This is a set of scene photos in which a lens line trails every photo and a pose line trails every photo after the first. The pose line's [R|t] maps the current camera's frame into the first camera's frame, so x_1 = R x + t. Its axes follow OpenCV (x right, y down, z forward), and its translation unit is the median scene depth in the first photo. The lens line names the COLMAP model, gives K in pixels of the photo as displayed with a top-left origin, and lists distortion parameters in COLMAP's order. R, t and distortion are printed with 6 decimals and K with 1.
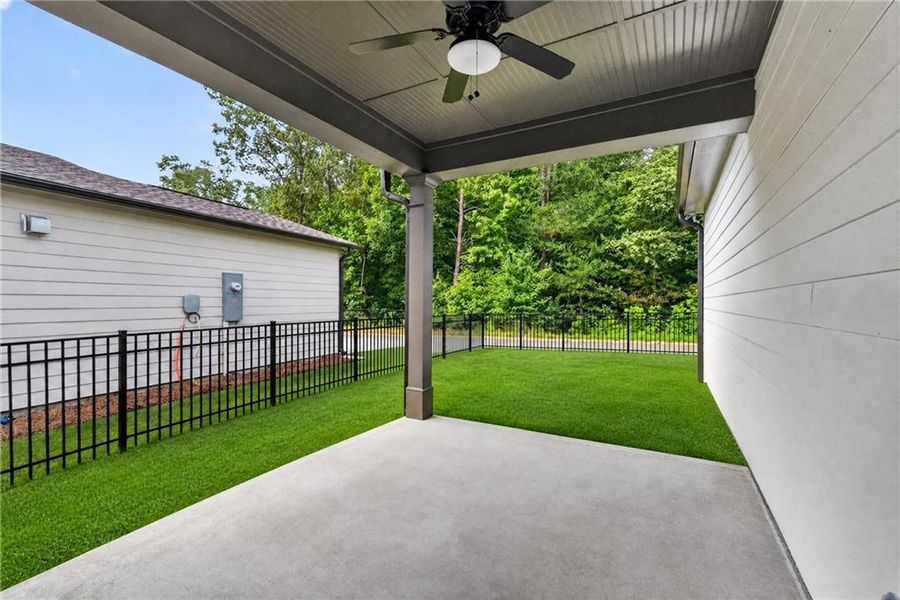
lens RADIAL K [[387.8, 0, 450.9], [0, 387.8, 302.4], [0, 0, 1]] dist [0.002243, -0.000247]
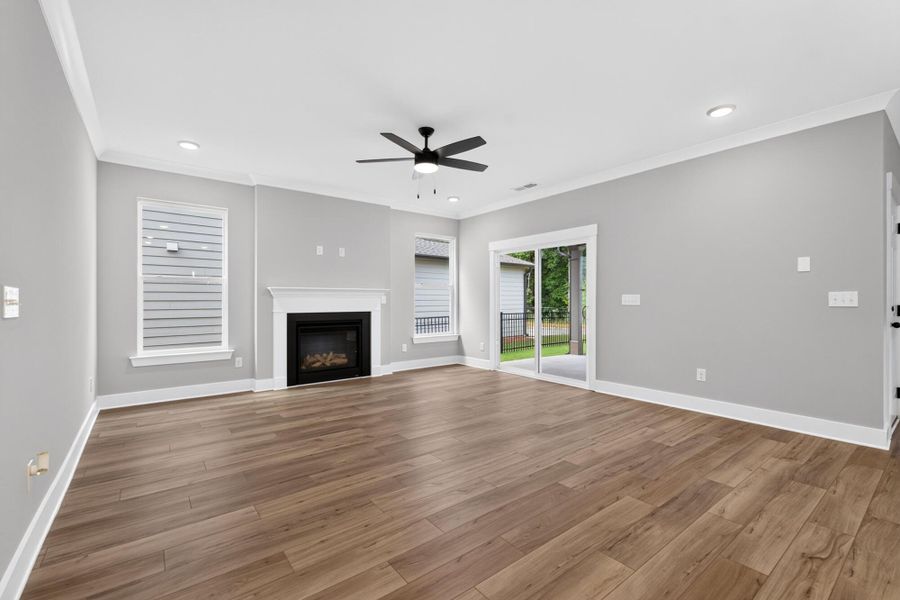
lens RADIAL K [[393.1, 0, 451.6], [0, 393.1, 305.4], [0, 0, 1]] dist [0.010094, -0.000400]
pose [[0.922481, 0.002914, -0.386032, 0.033826], [0.001380, 0.999940, 0.010845, -0.001990], [0.386040, -0.010537, 0.922422, -0.350072]]
